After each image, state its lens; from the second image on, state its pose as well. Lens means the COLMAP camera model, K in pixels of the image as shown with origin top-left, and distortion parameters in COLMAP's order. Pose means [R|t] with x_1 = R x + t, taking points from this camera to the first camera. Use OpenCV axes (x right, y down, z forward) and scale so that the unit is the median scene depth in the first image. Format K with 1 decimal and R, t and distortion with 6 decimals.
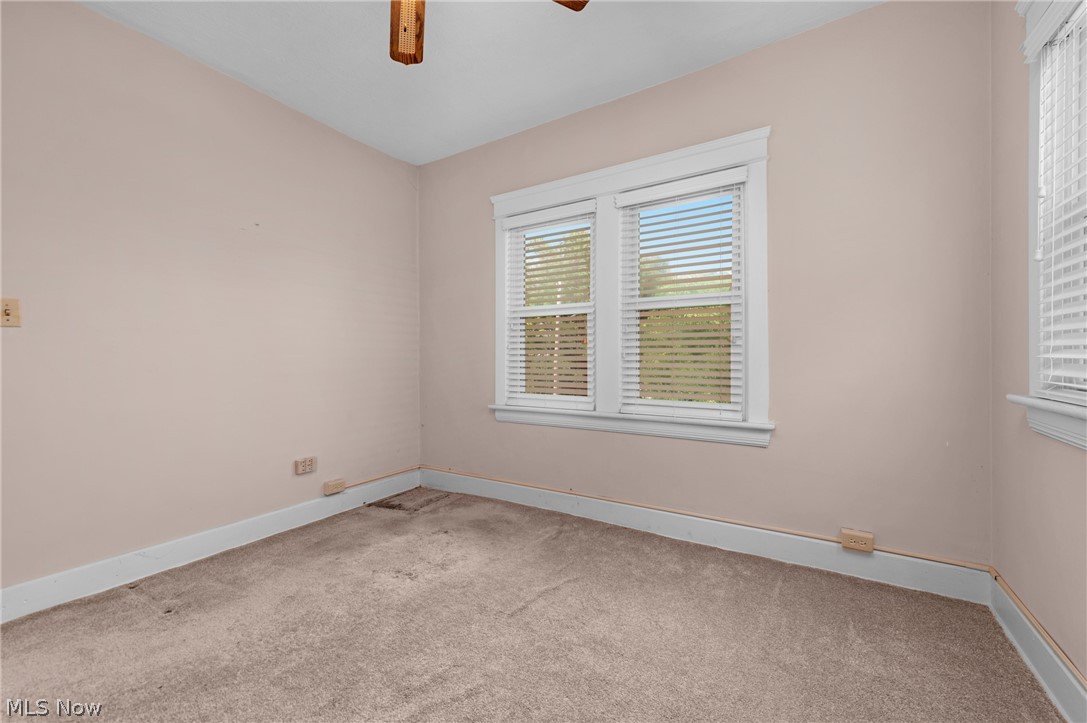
lens RADIAL K [[425.4, 0, 557.7], [0, 425.4, 360.6], [0, 0, 1]] dist [0.012983, -0.003303]
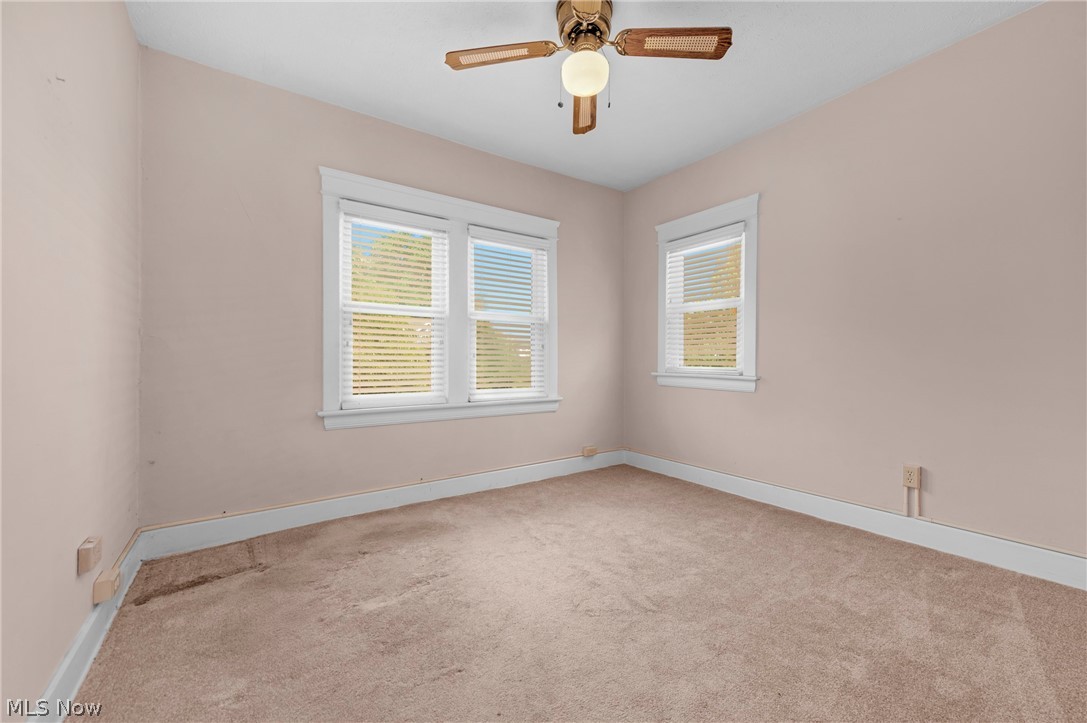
lens RADIAL K [[425.2, 0, 541.8], [0, 425.2, 368.6], [0, 0, 1]] dist [-0.000629, -0.003749]
pose [[0.410156, -0.005894, 0.911996, -0.881113], [0.009685, 0.999951, 0.002107, 0.025185], [-0.911964, 0.007968, 0.410193, 0.300161]]
